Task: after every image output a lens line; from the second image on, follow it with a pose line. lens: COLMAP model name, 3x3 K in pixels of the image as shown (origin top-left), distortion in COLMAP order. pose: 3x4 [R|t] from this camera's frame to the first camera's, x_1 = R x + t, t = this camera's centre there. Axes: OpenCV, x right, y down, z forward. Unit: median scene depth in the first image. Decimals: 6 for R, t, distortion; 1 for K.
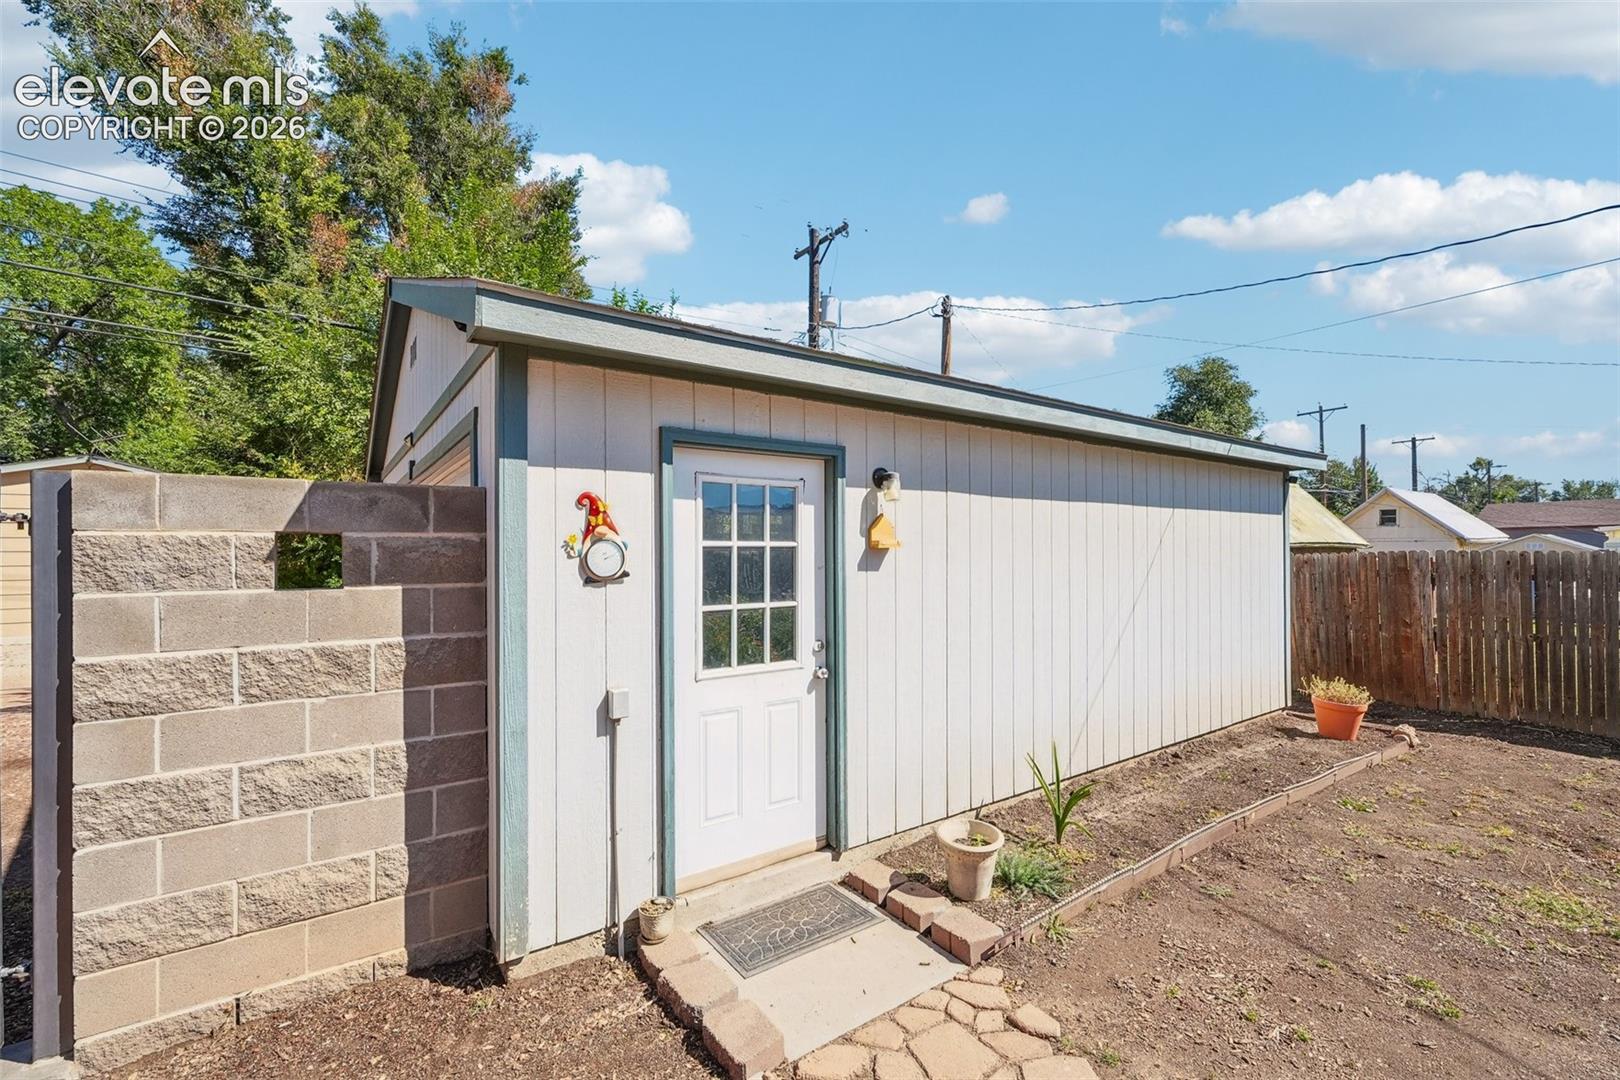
lens RADIAL K [[692.9, 0, 820.5], [0, 692.9, 552.0], [0, 0, 1]] dist [-0.003201, 0.001835]
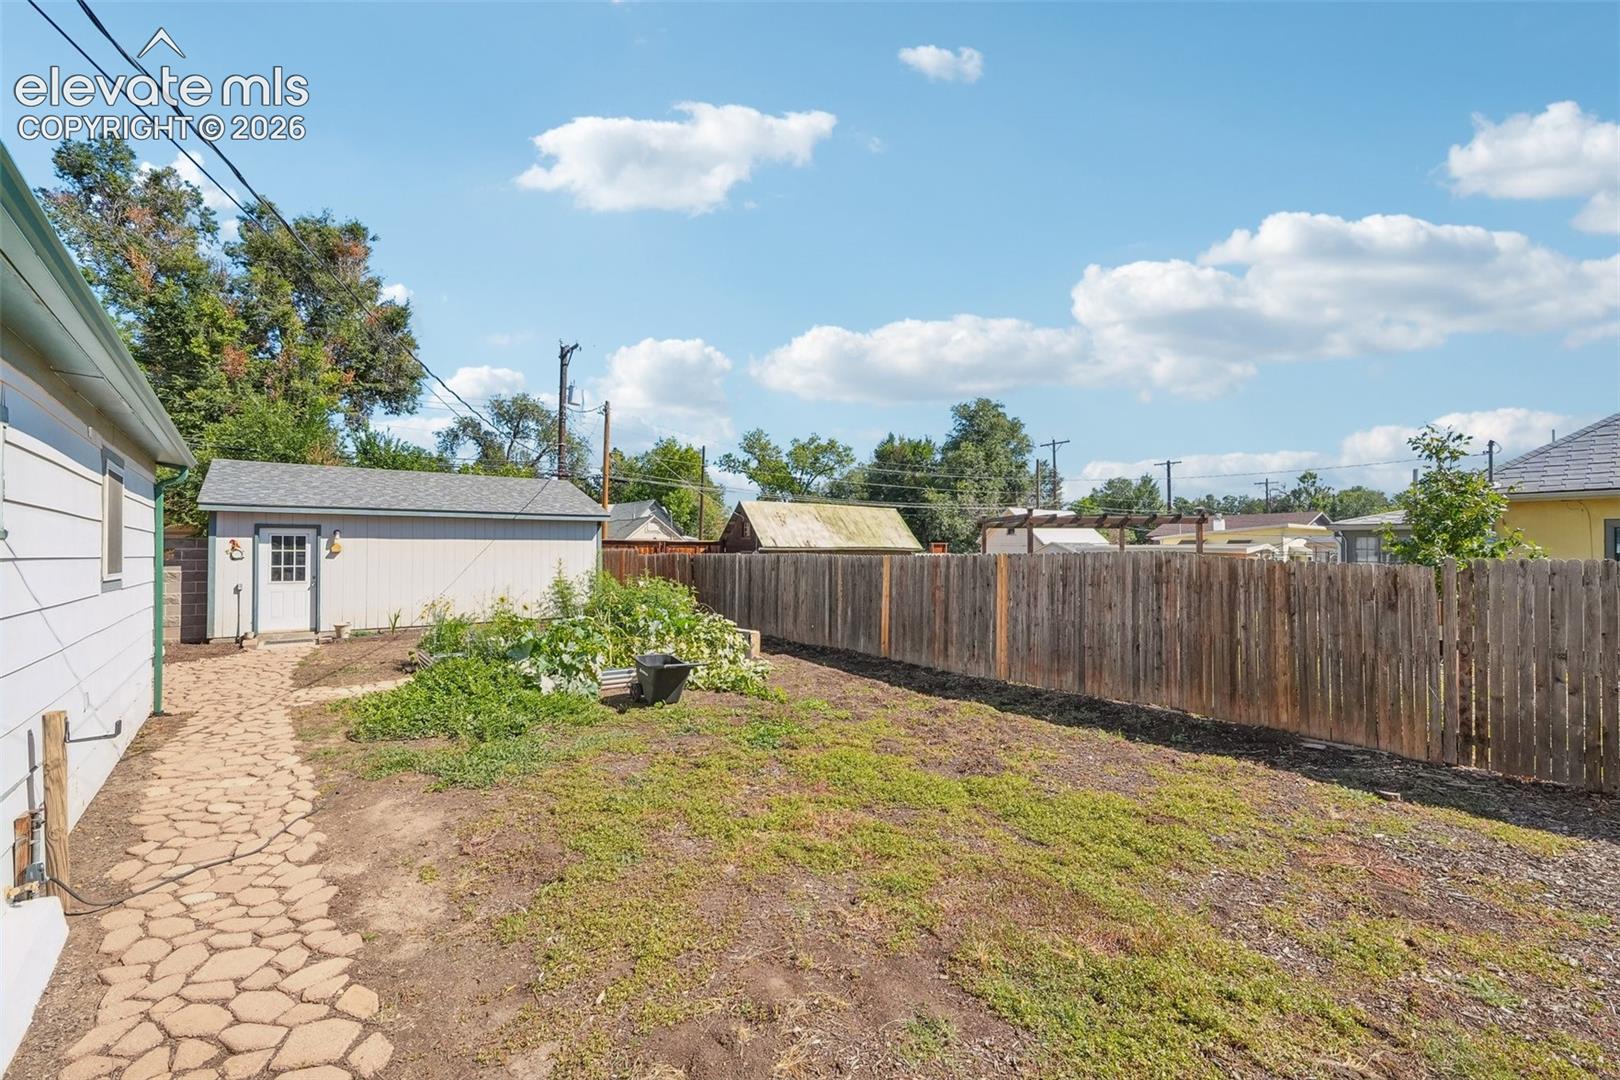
lens RADIAL K [[692.9, 0, 812.5], [0, 692.9, 539.2], [0, 0, 1]] dist [-0.003201, 0.001835]
pose [[0.999492, 0.006948, 0.031100, 0.634333], [-0.006438, 0.999843, -0.016485, -0.007327], [-0.031209, 0.016276, 0.999380, -0.700555]]
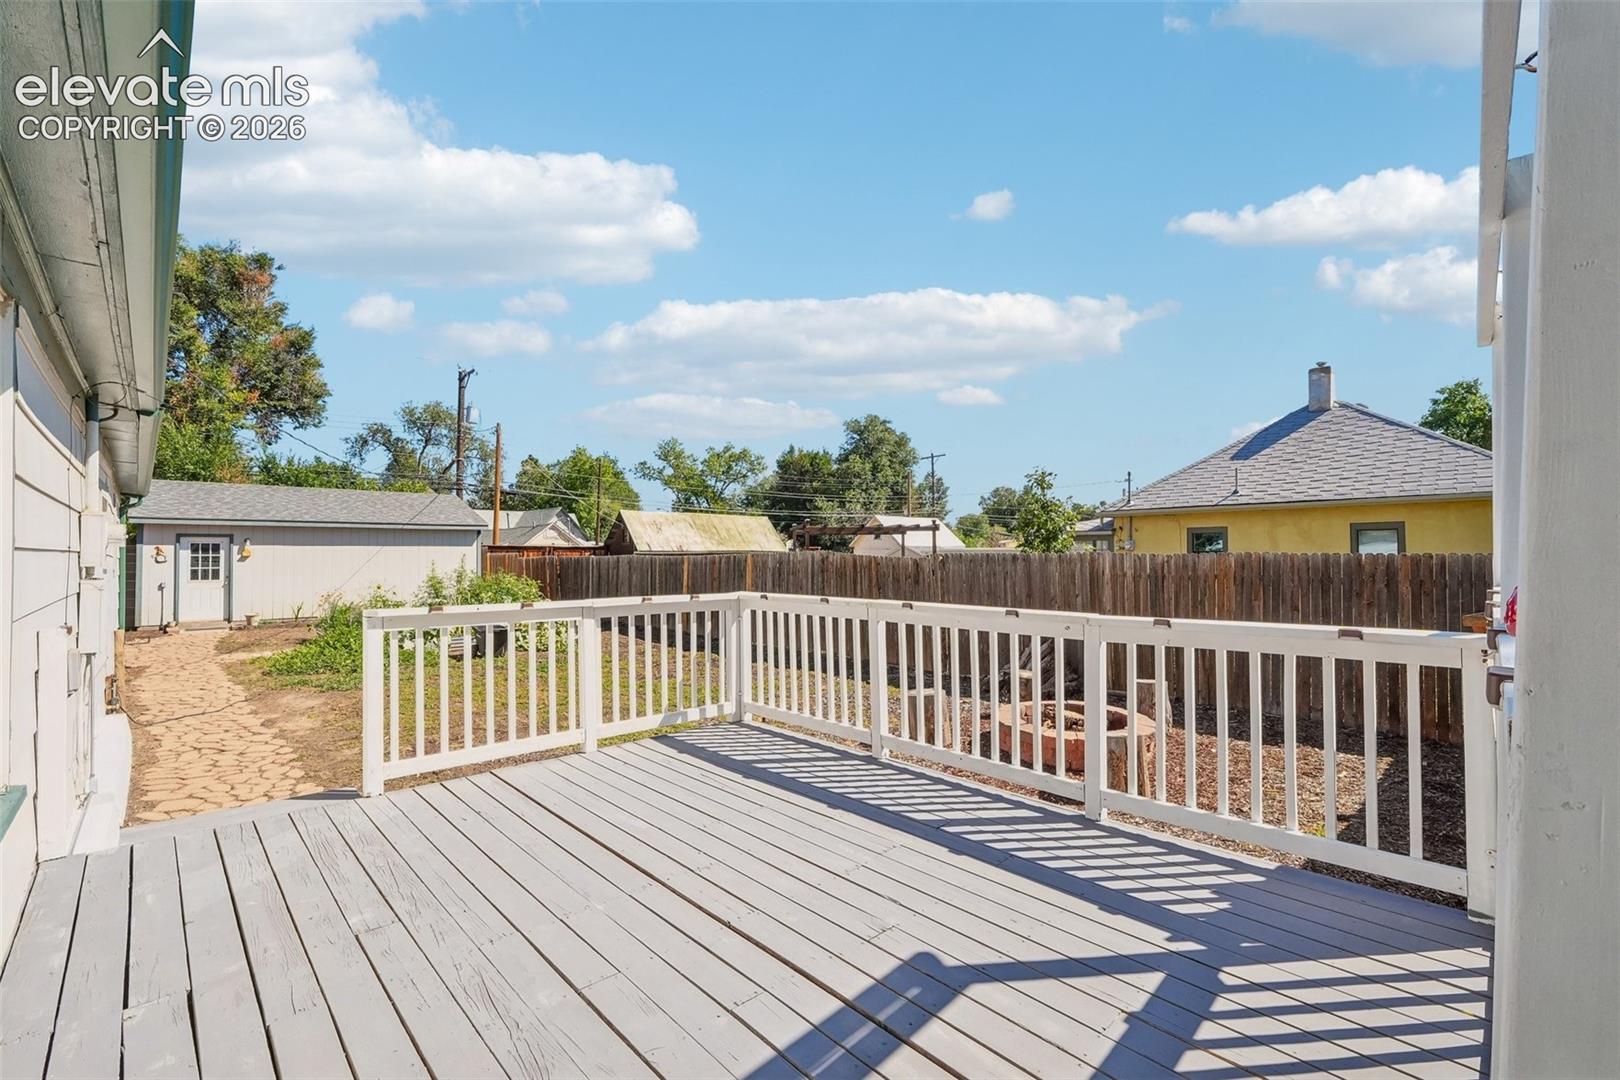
lens RADIAL K [[692.9, 0, 814.1], [0, 692.9, 536.3], [0, 0, 1]] dist [-0.003201, 0.001835]
pose [[0.991904, 0.003725, 0.126933, 0.806539], [-0.000228, 0.999620, -0.027553, -0.003125], [-0.126987, 0.027301, 0.991529, -1.001334]]
